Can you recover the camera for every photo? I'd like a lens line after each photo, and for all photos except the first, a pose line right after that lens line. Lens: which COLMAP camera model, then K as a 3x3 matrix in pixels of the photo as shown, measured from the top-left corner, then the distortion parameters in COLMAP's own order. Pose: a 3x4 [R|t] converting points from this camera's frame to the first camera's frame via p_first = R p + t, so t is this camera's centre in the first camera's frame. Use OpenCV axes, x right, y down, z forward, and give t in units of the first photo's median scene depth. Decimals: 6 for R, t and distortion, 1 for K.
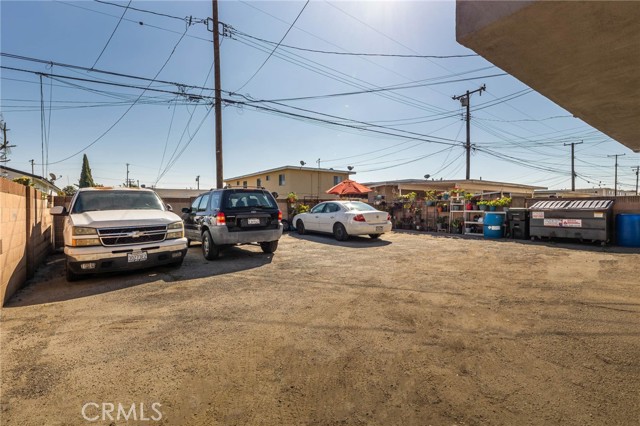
lens RADIAL K [[272.5, 0, 318.2], [0, 272.5, 208.8], [0, 0, 1]] dist [-0.003989, -0.000471]
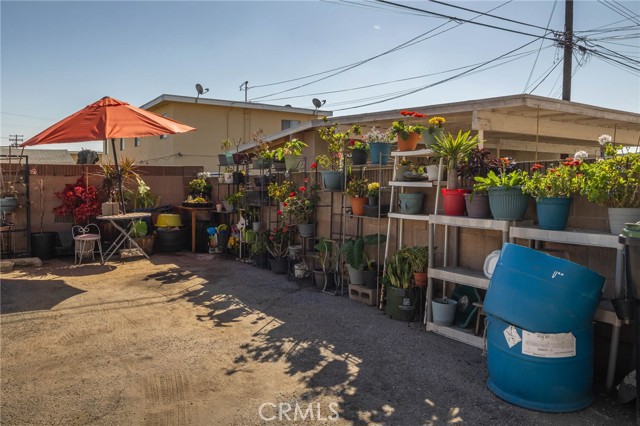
lens RADIAL K [[458.9, 0, 319.9], [0, 458.9, 212.4], [0, 0, 1]] dist [-0.004078, 0.000503]
pose [[0.999337, 0.010687, -0.034795, 0.428161], [-0.008829, 0.998549, 0.053125, -0.013205], [0.035312, -0.052783, 0.997981, 0.596342]]
